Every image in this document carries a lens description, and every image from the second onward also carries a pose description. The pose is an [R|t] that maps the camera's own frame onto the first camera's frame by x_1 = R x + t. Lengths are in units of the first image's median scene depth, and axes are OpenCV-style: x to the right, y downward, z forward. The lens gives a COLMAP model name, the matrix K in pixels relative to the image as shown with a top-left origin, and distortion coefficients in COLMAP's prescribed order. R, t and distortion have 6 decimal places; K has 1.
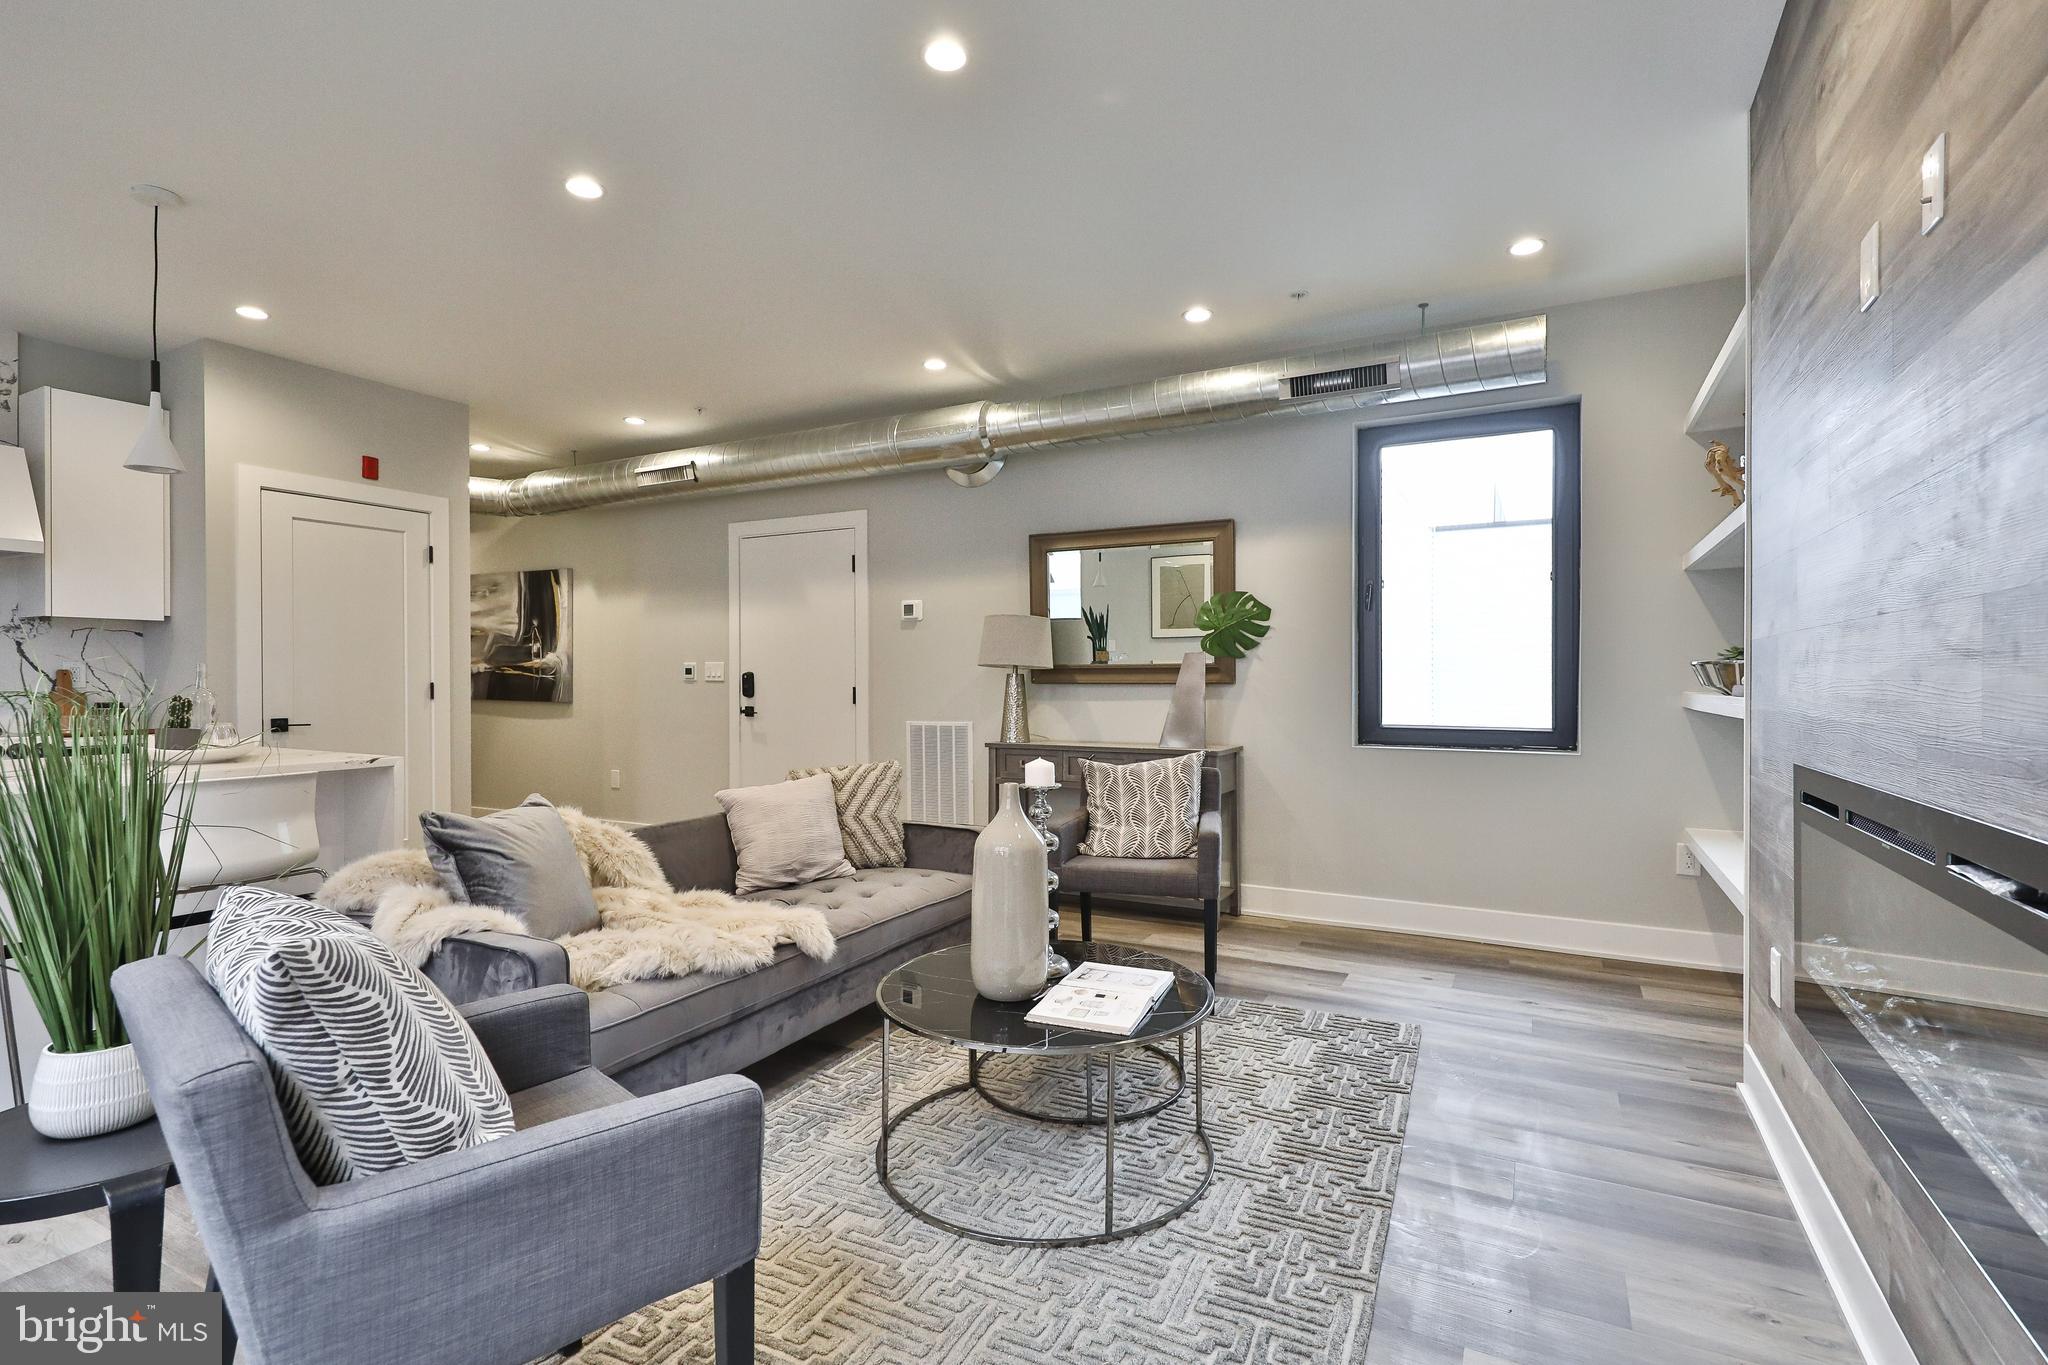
lens RADIAL K [[957.6, 0, 1029.4], [0, 957.6, 678.7], [0, 0, 1]] dist [0.014714, -0.005485]
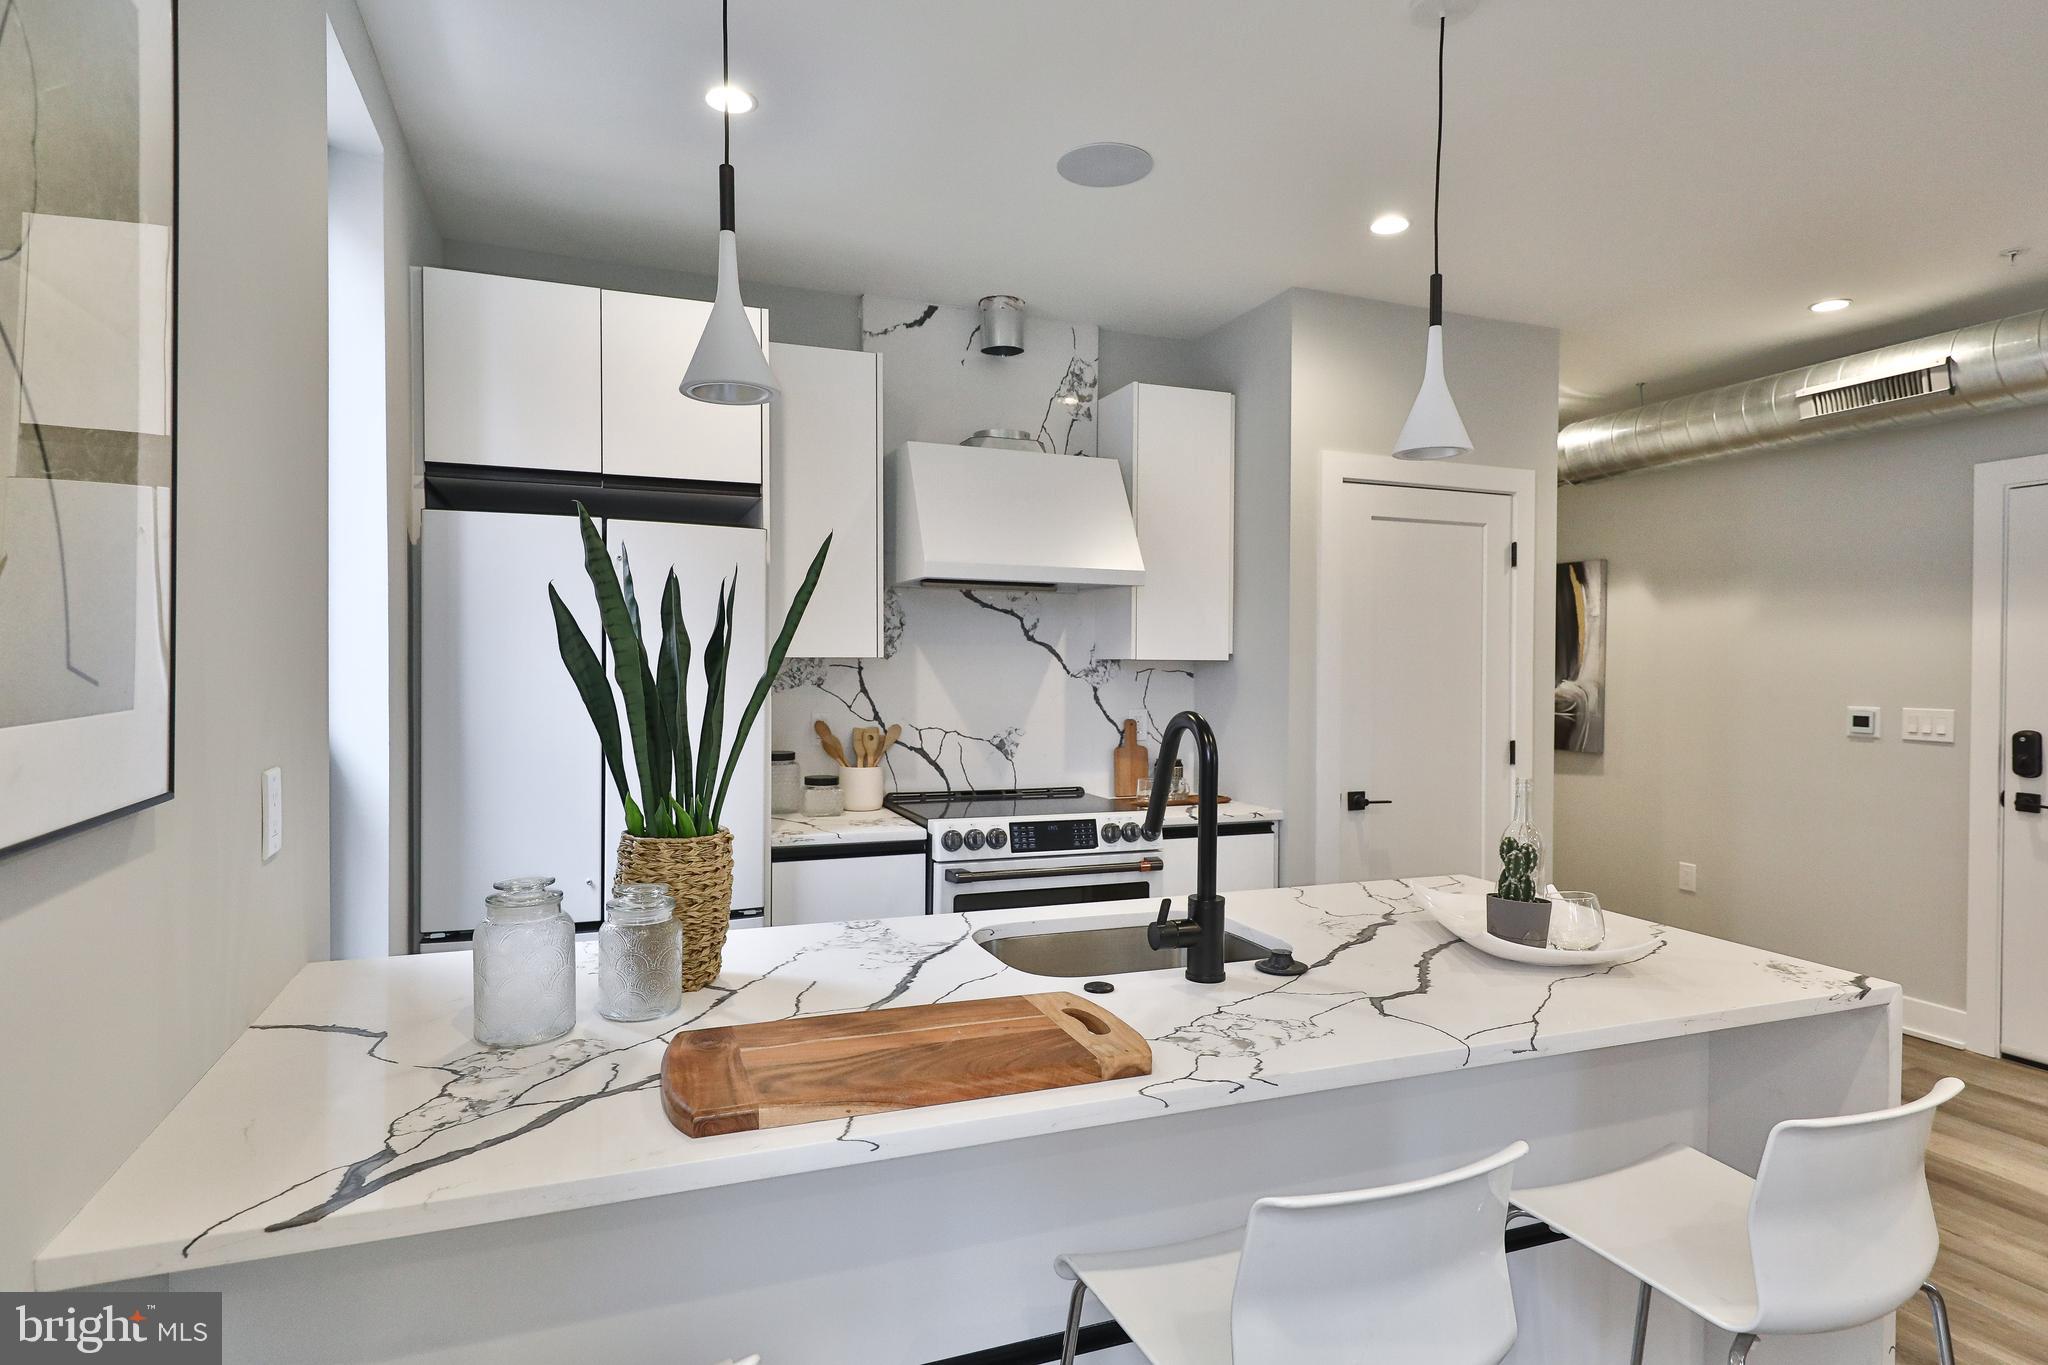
lens RADIAL K [[1083.4, 0, 1024.0], [0, 1083.4, 682.5], [0, 0, 1]] dist [-0.000302, 0.000038]
pose [[0.764722, 0.016075, -0.644160, -0.369655], [-0.007386, 0.999842, 0.016182, -0.044953], [0.644318, -0.007617, 0.764719, 0.172262]]
